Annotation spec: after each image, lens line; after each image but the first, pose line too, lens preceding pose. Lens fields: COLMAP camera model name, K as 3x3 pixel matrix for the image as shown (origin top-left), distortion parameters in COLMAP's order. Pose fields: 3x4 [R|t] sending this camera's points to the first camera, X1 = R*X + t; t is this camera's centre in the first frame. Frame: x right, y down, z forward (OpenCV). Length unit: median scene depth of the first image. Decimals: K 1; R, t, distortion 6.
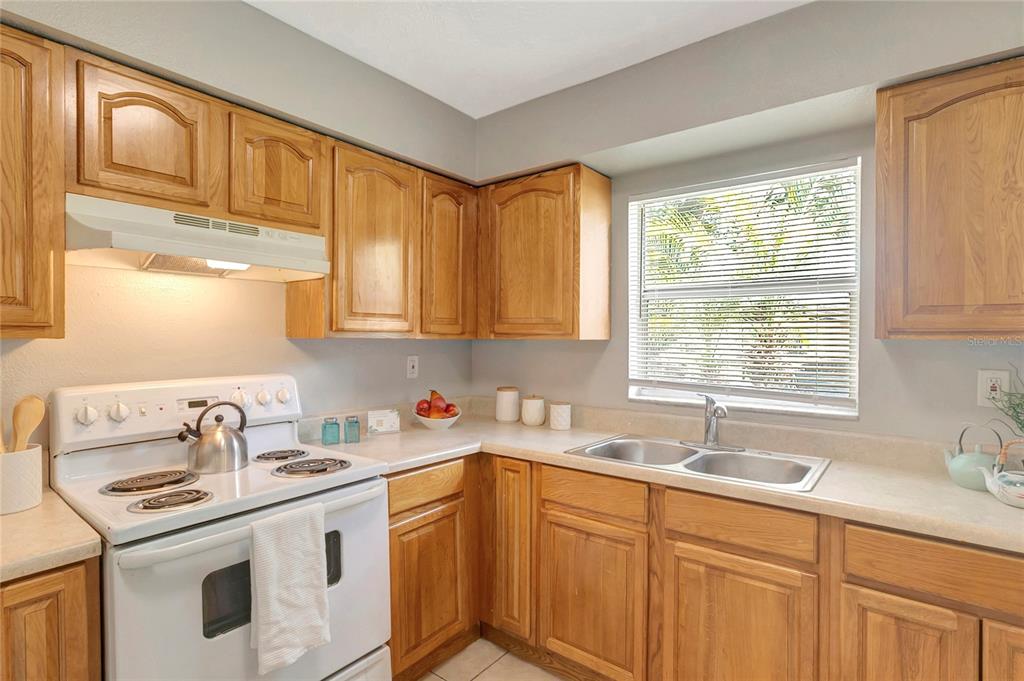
lens RADIAL K [[517.1, 0, 516.1], [0, 517.1, 338.1], [0, 0, 1]] dist [-0.002971, 0.000360]
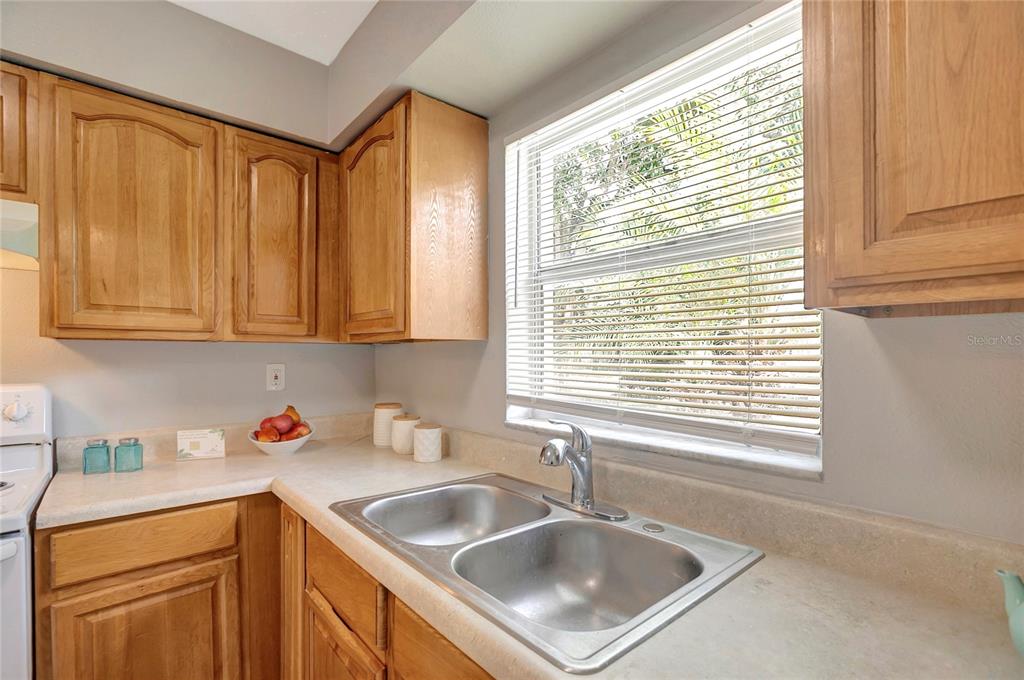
lens RADIAL K [[469.6, 0, 507.2], [0, 469.6, 351.0], [0, 0, 1]] dist [-0.003544, 0.001998]
pose [[0.978036, -0.007139, -0.208313, 0.398222], [0.004907, 0.999925, -0.011226, 0.028963], [0.208377, 0.009957, 0.977998, 0.414649]]
